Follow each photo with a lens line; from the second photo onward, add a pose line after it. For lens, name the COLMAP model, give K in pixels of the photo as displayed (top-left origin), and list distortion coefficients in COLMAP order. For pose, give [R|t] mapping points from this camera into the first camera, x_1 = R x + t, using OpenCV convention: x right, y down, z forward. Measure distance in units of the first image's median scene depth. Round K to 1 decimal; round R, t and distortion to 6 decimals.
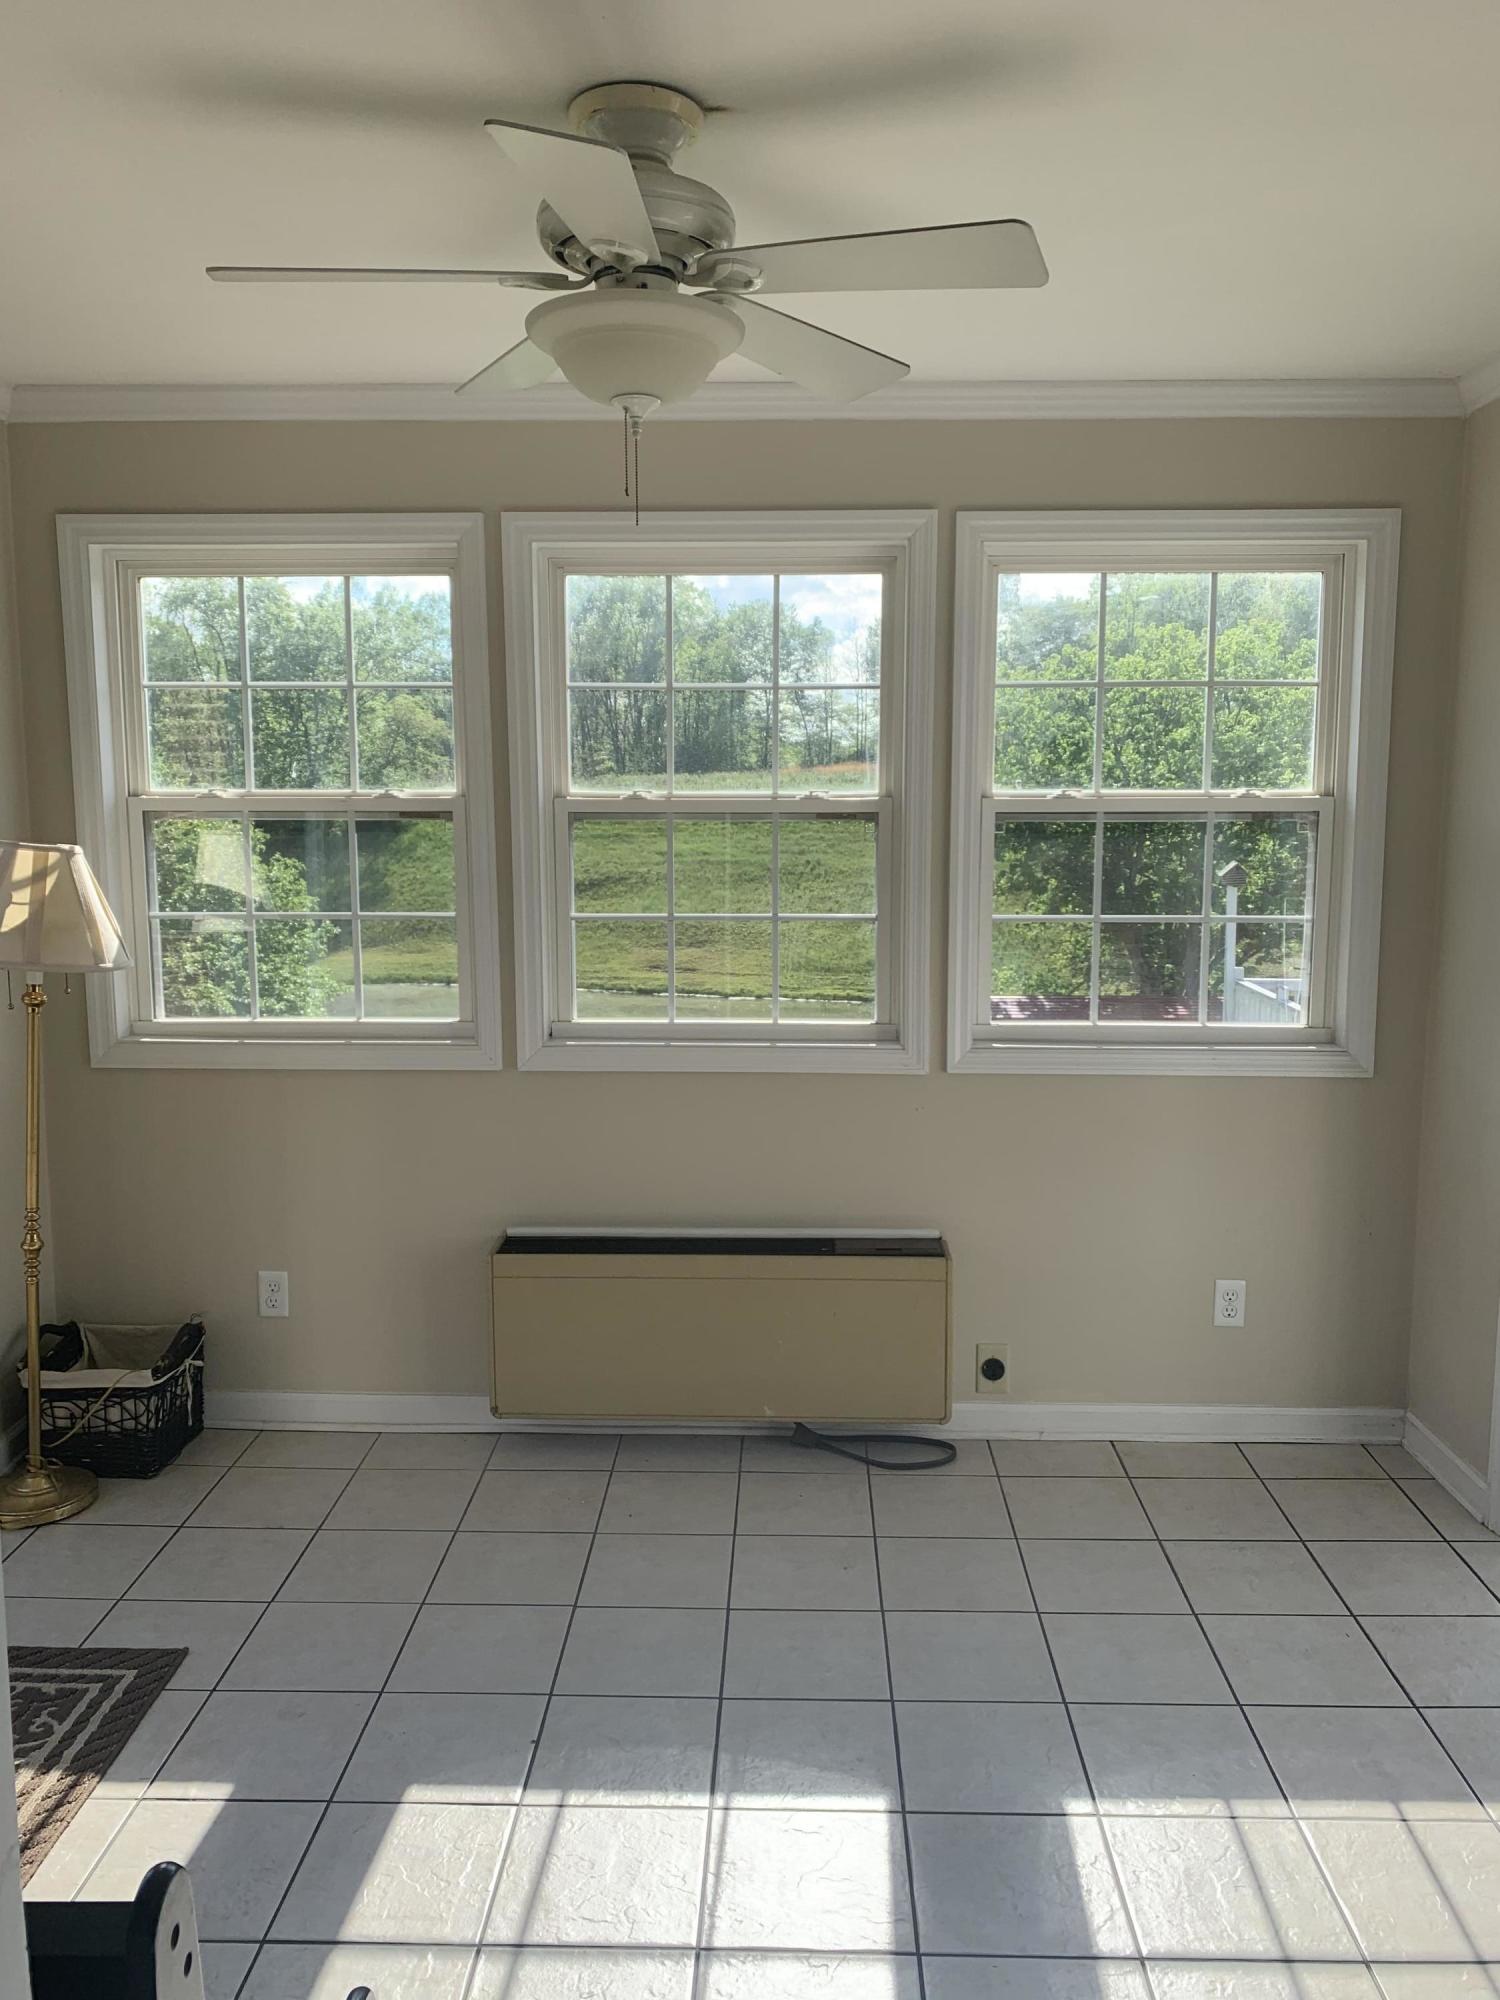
lens RADIAL K [[1491.3, 0, 748.2], [0, 1491.3, 994.4], [0, 0, 1]] dist [0.016147, -0.037907]
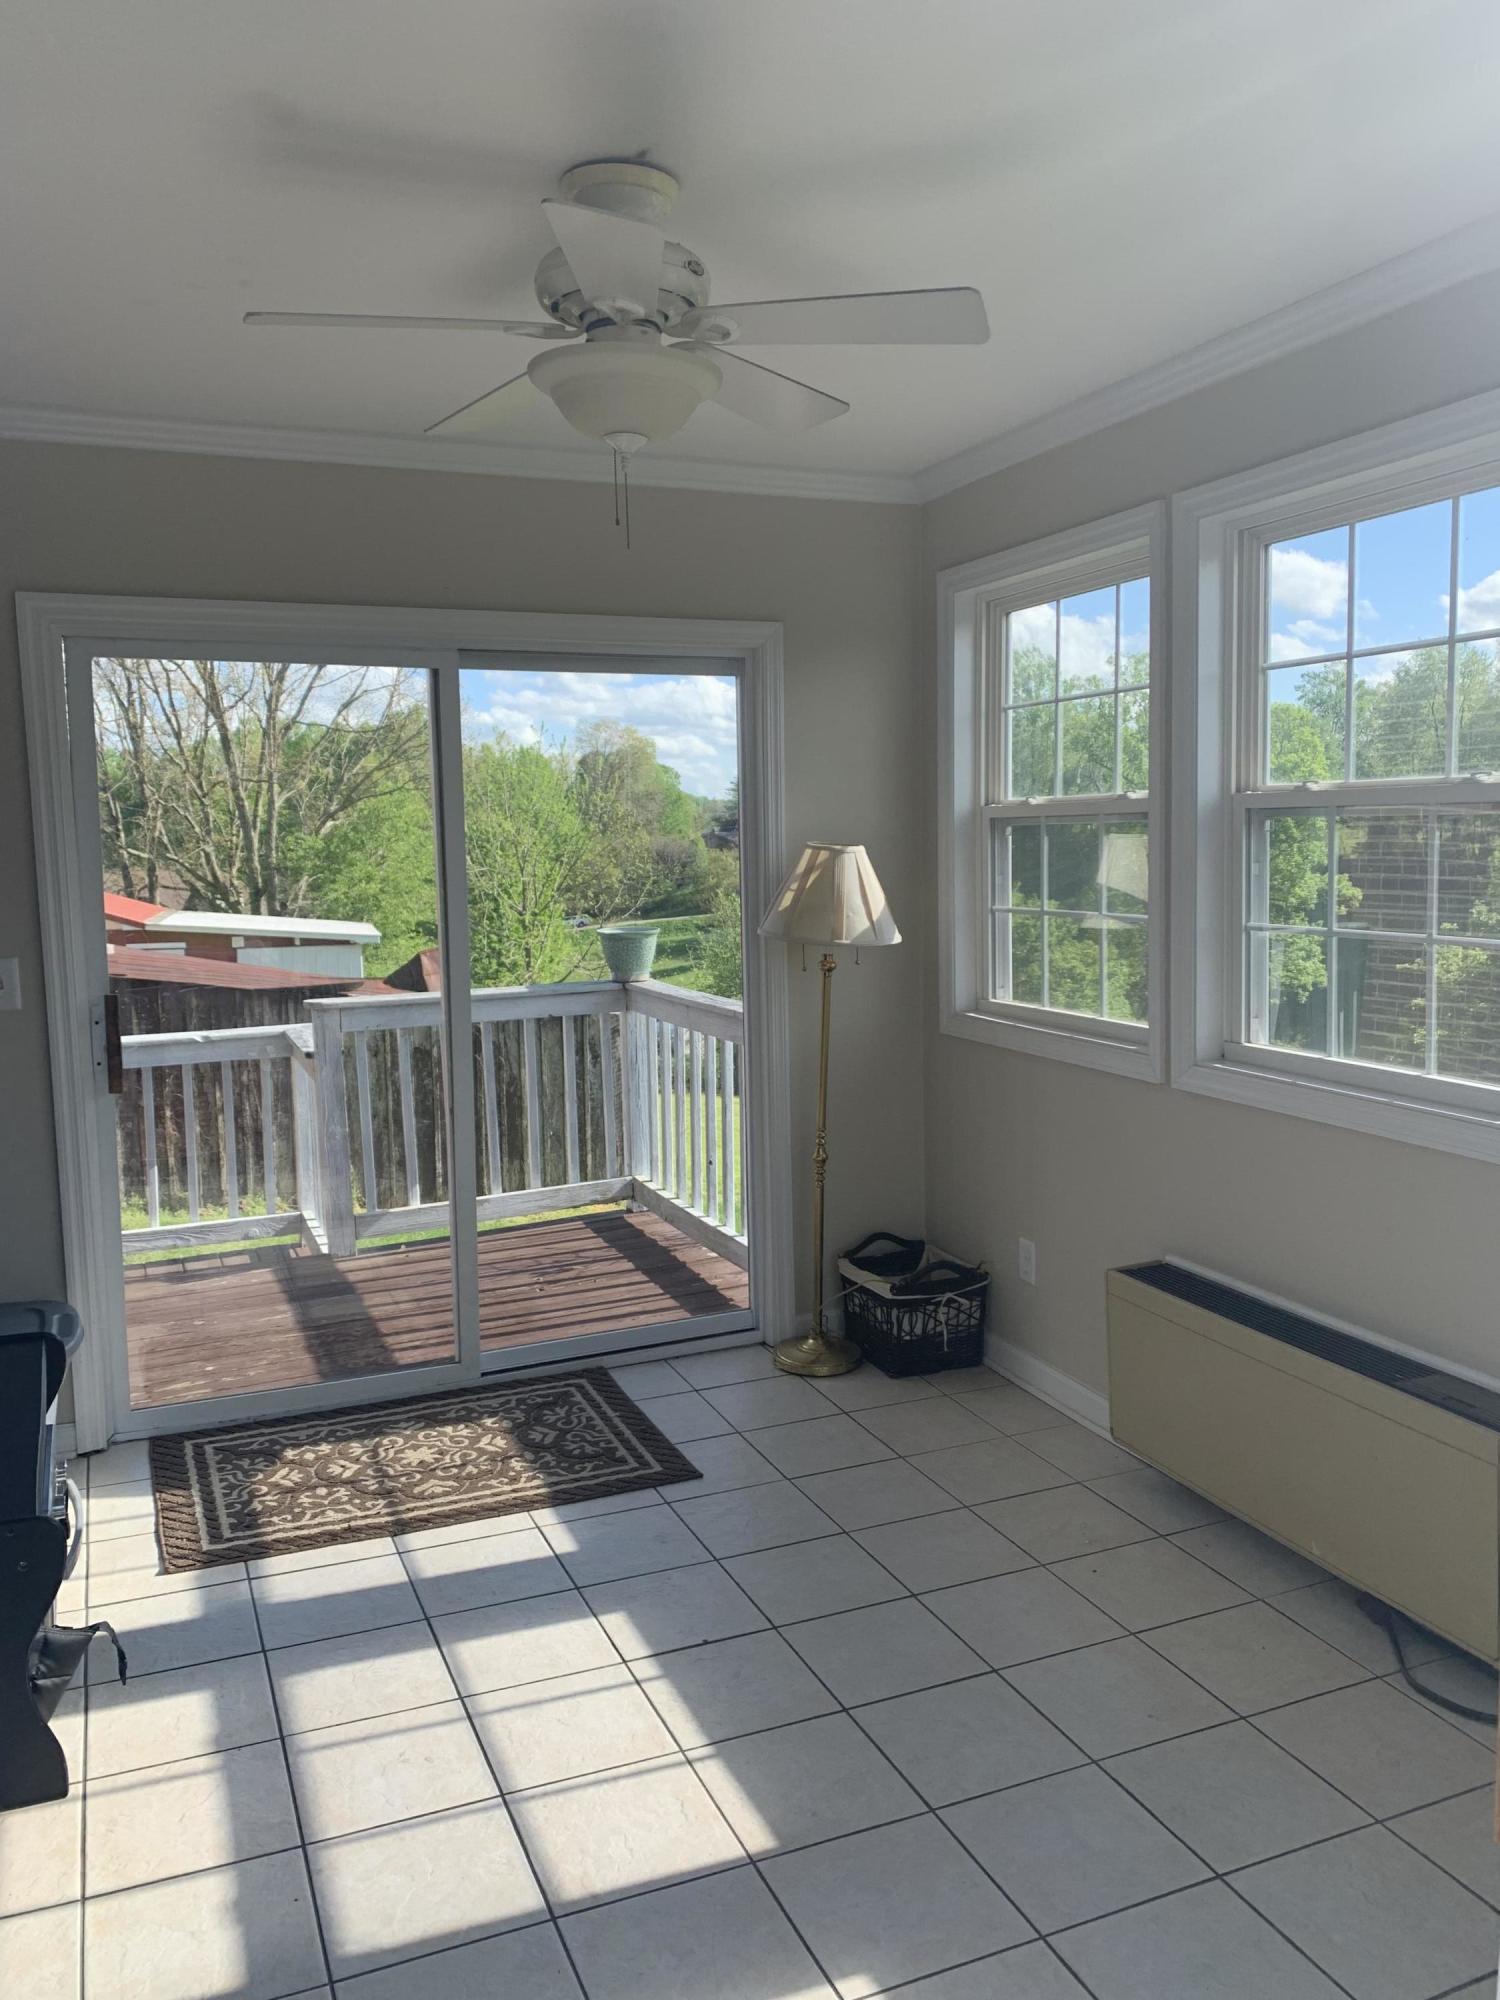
lens RADIAL K [[1491.3, 0, 742.3], [0, 1491.3, 1000.3], [0, 0, 1]] dist [0.016147, -0.037907]
pose [[0.418648, 0.095295, -0.903135, 0.604556], [-0.097248, 0.993465, 0.059747, -0.034591], [0.902927, 0.062815, 0.425180, 0.372077]]
